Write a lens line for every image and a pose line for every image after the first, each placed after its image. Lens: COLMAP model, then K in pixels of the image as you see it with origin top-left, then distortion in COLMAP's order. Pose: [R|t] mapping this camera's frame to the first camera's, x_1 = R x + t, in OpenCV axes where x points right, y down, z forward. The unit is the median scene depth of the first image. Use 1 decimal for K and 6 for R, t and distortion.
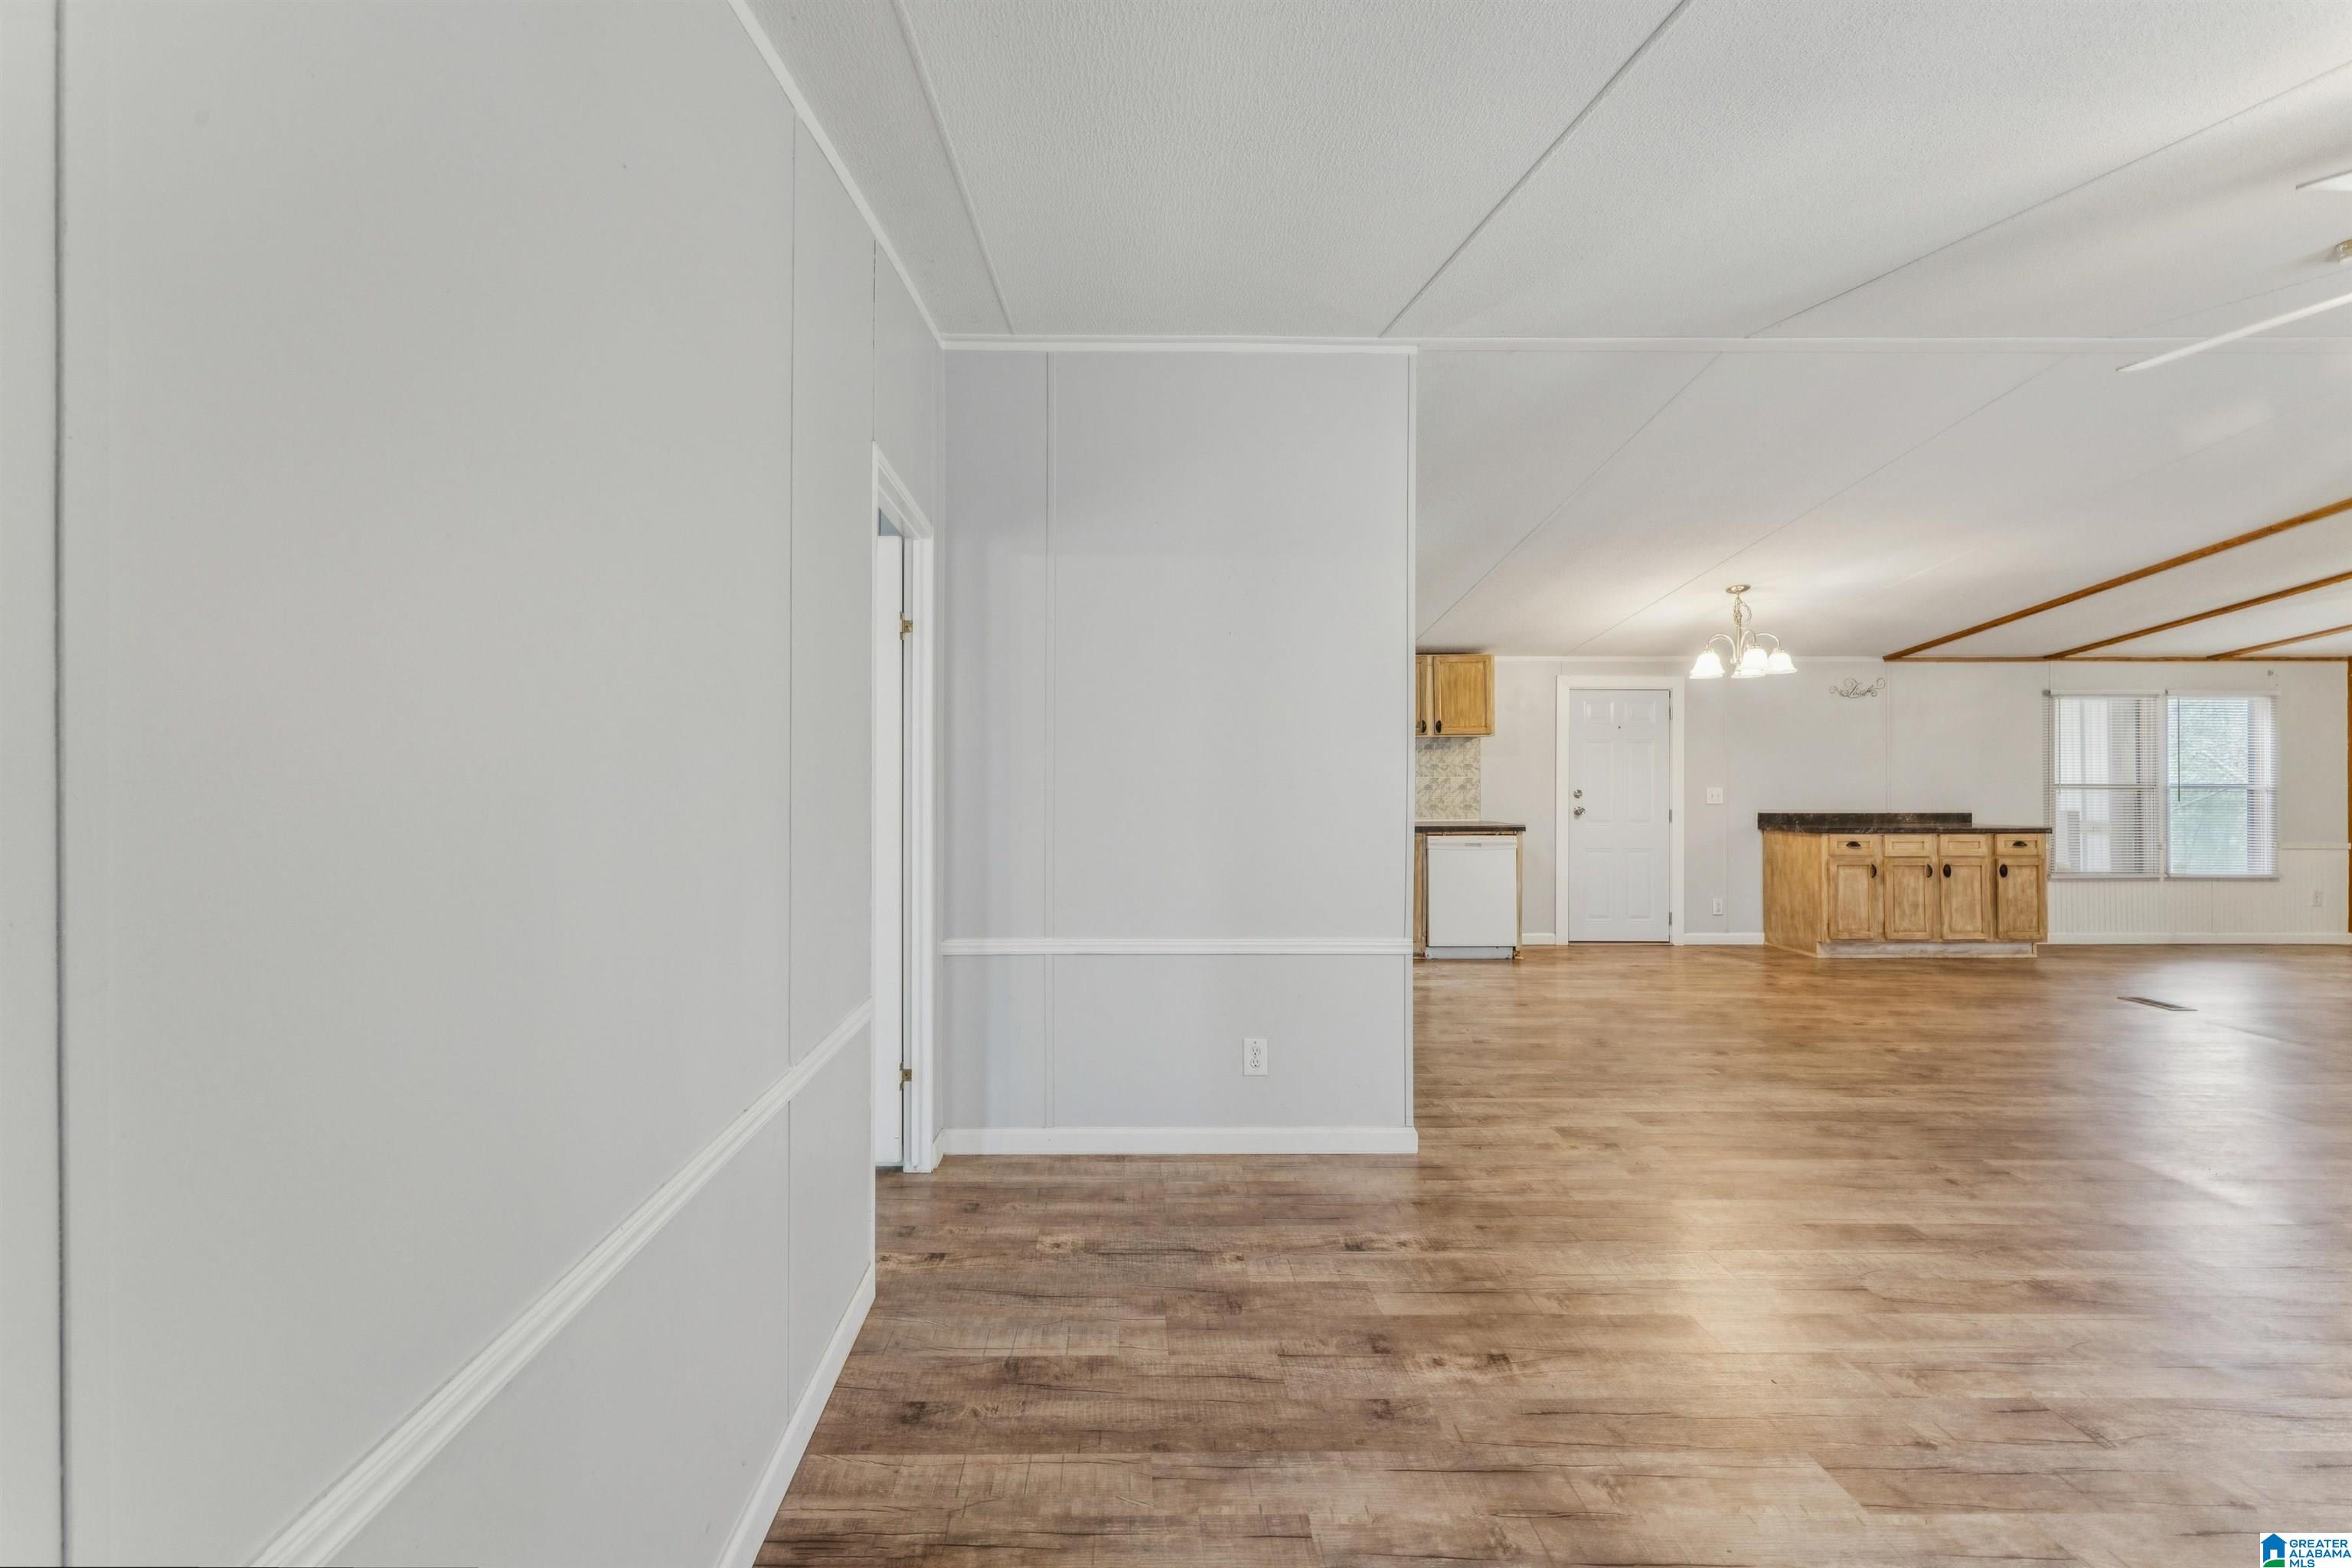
lens RADIAL K [[950.0, 0, 1166.8], [0, 950.0, 781.2], [0, 0, 1]] dist [-0.002575, 0.000261]
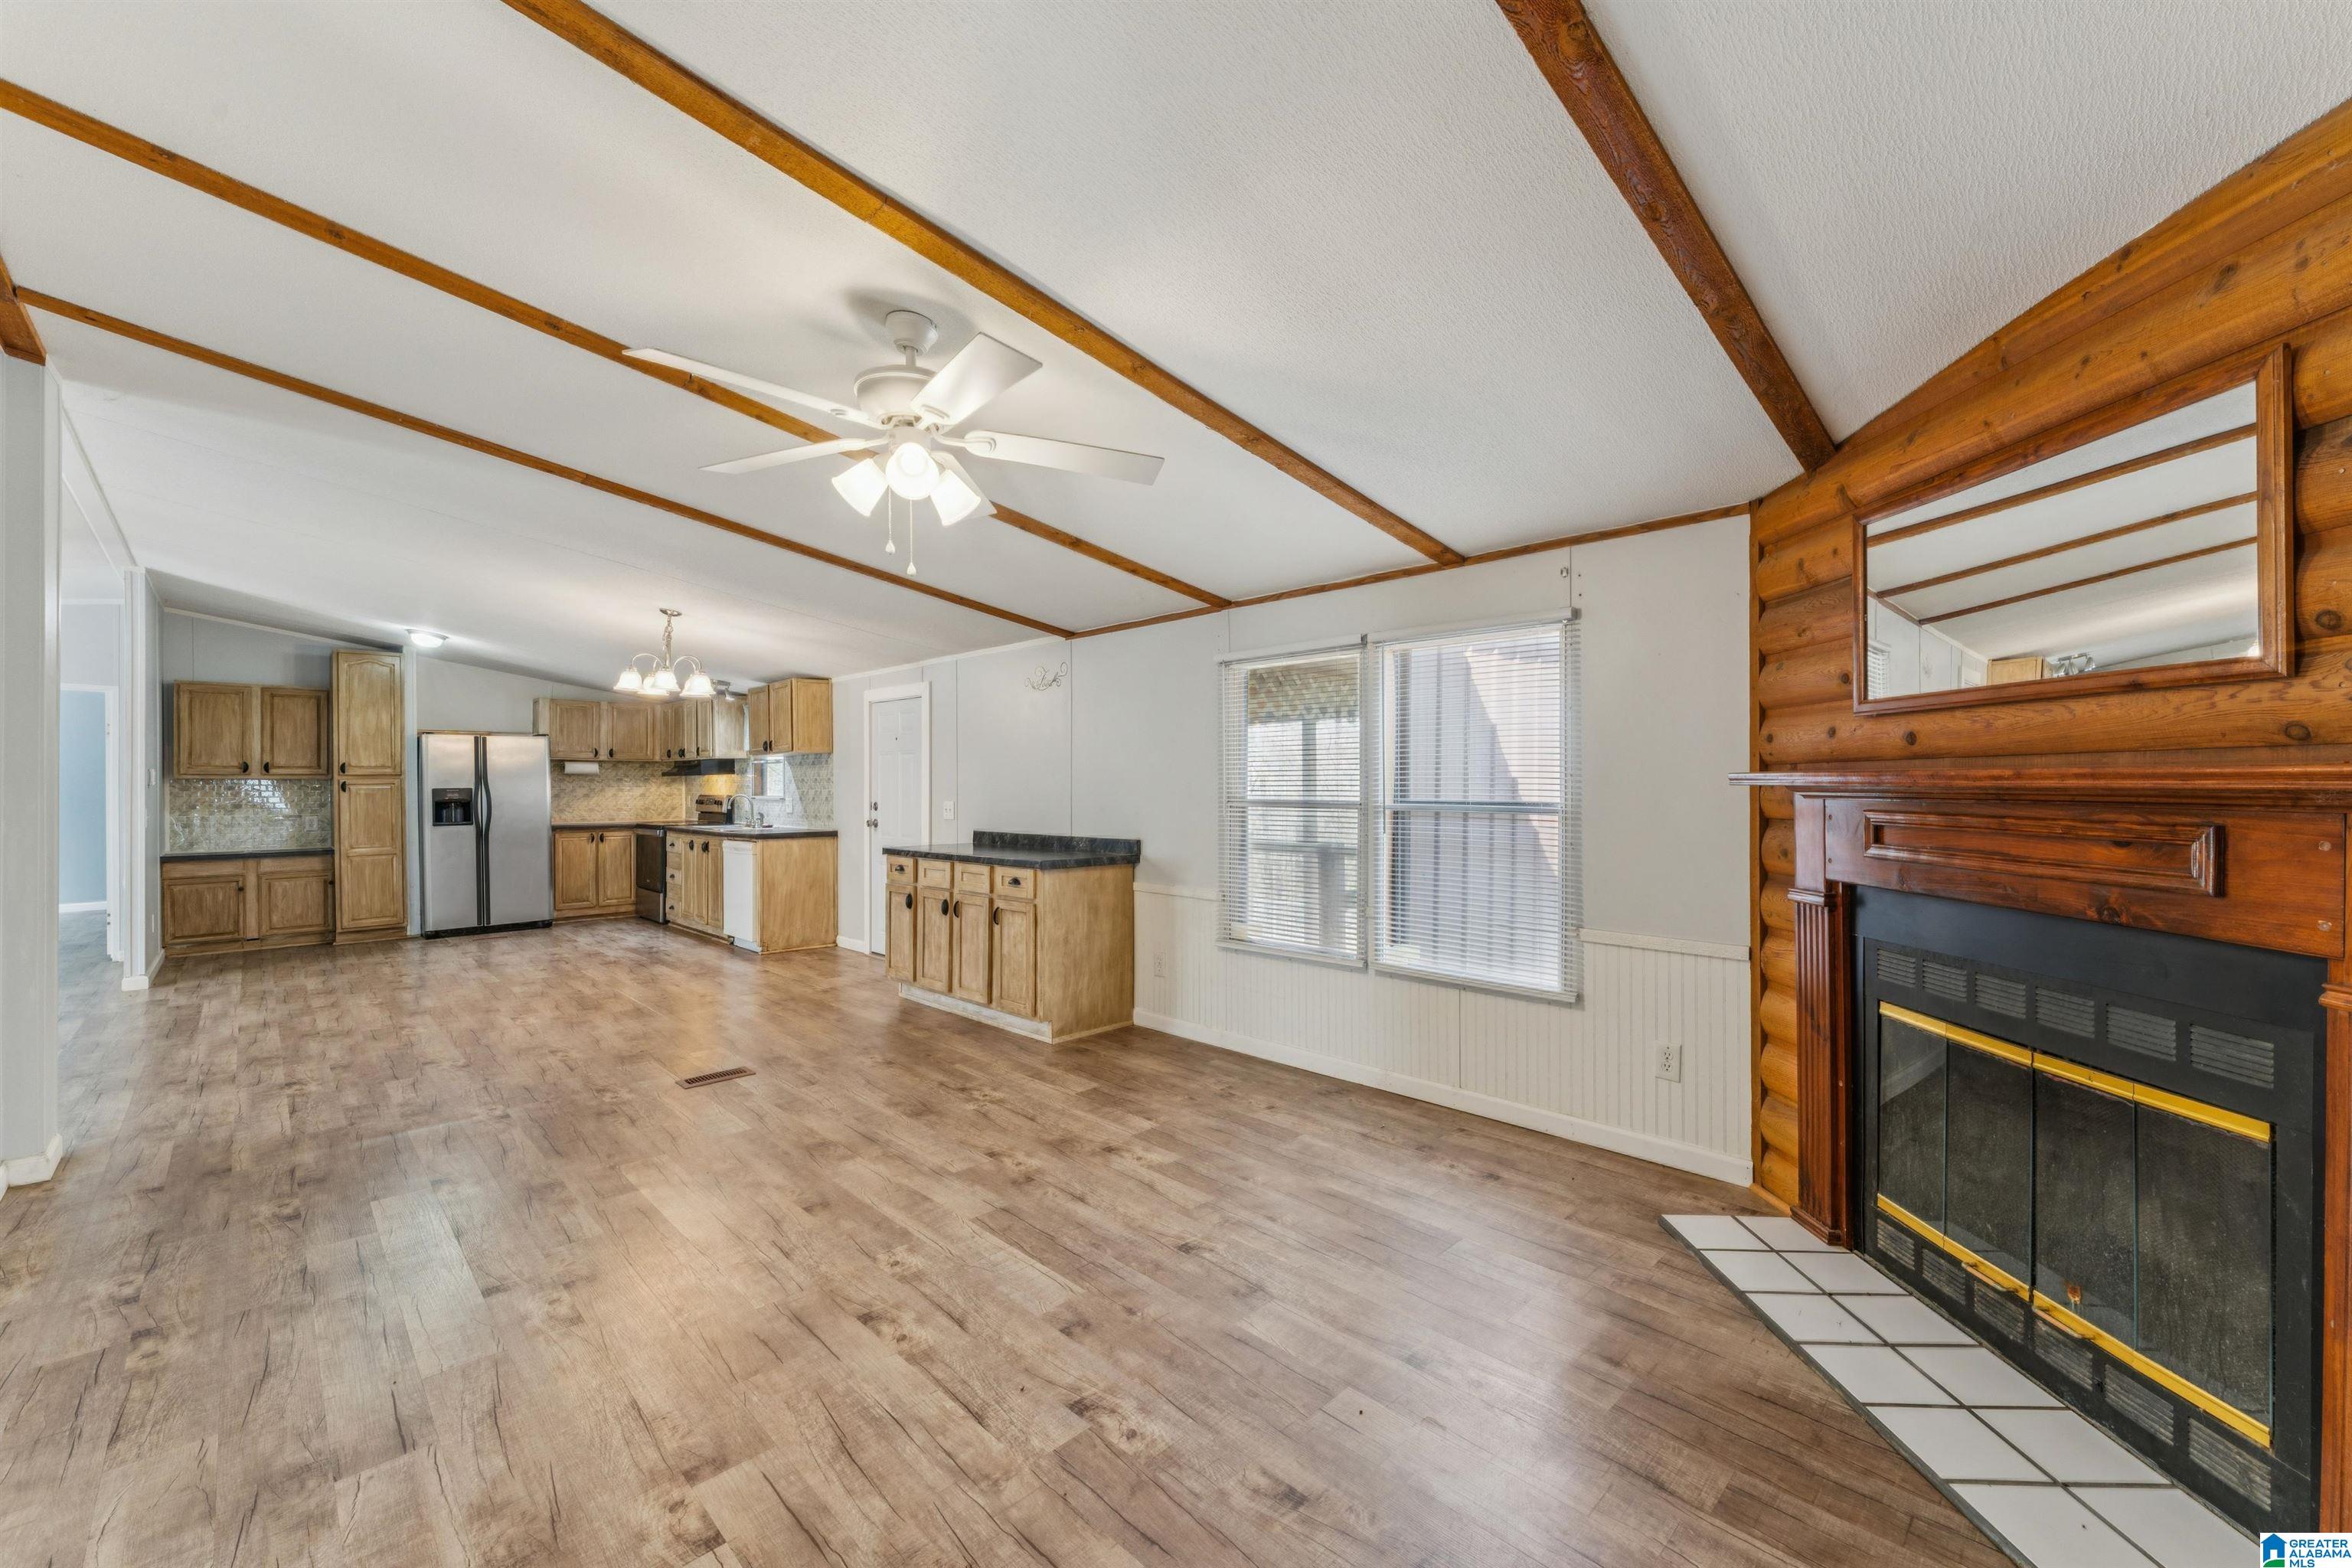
lens RADIAL K [[945.4, 0, 1176.0], [0, 945.4, 784.0], [0, 0, 1]] dist [0.002164, -0.000203]
pose [[0.672713, -0.006466, -0.739875, 1.523059], [0.001141, 0.999970, -0.007702, -0.003087], [0.739903, 0.004337, 0.672700, 0.602831]]
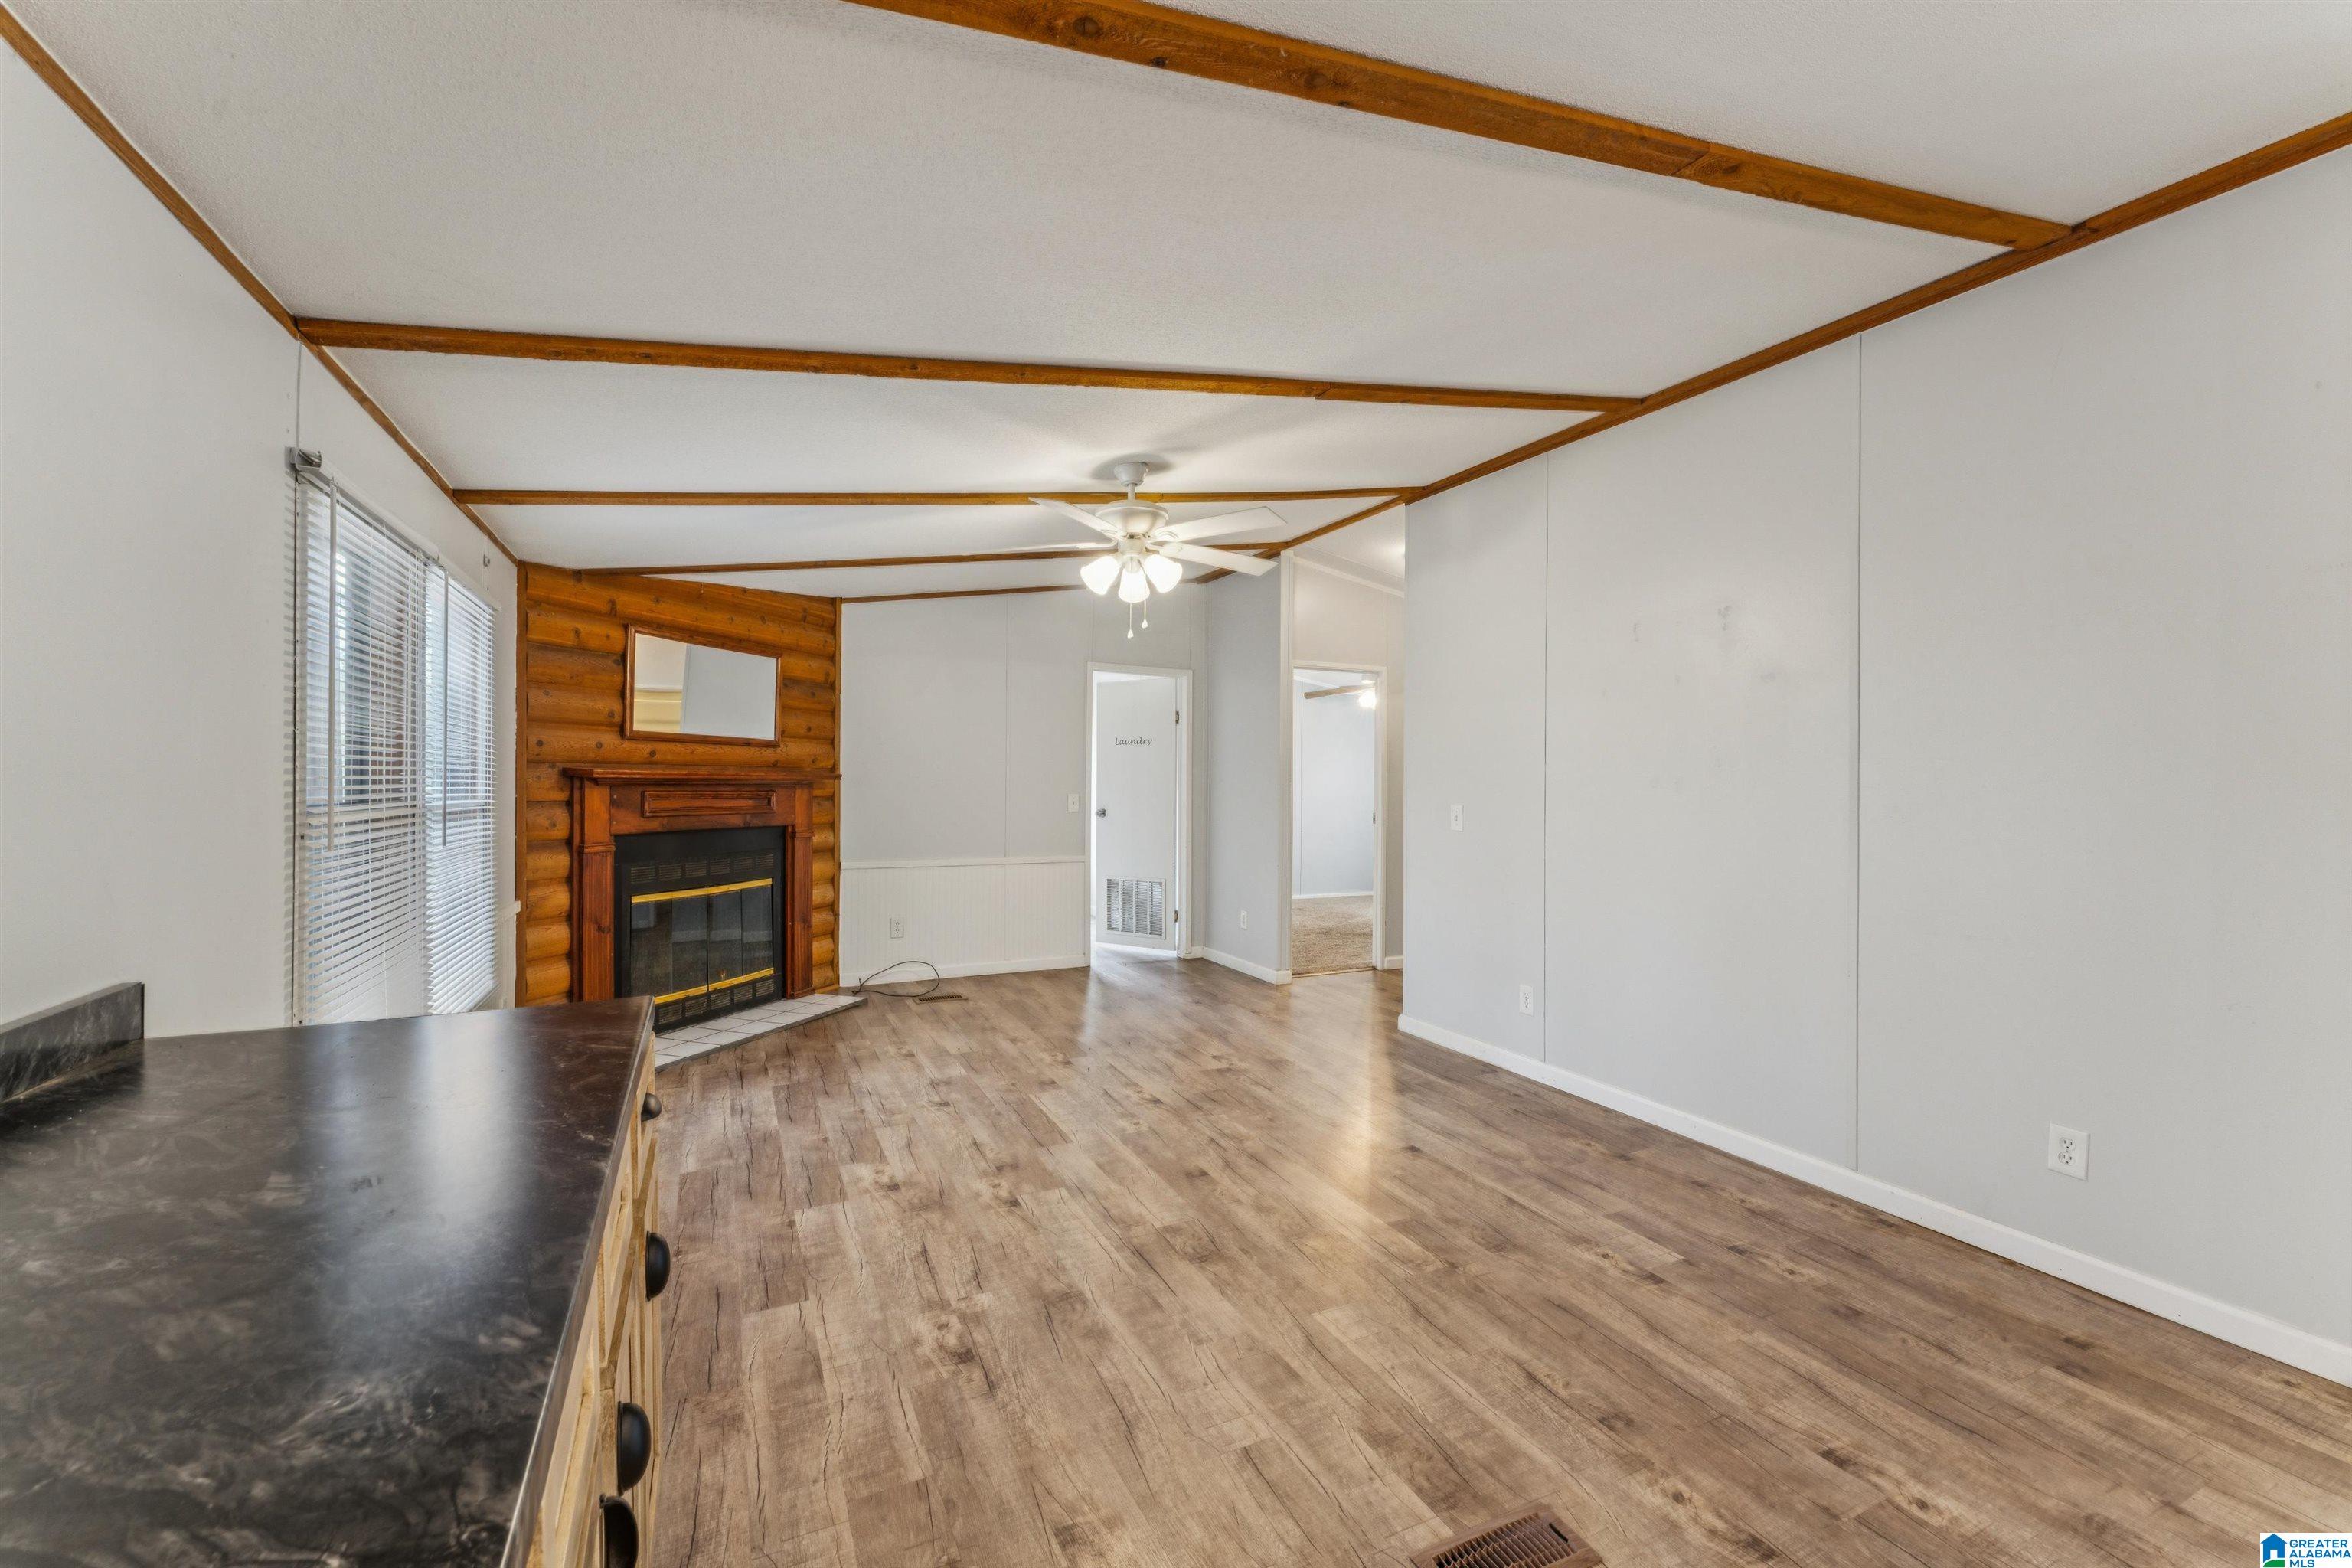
lens RADIAL K [[945.4, 0, 1176.0], [0, 945.4, 784.0], [0, 0, 1]] dist [0.002164, -0.000203]
pose [[-0.404432, -0.011007, 0.914502, 0.654565], [-0.003349, 0.999939, 0.010555, -0.009192], [-0.914562, 0.001206, -0.404445, 0.977841]]
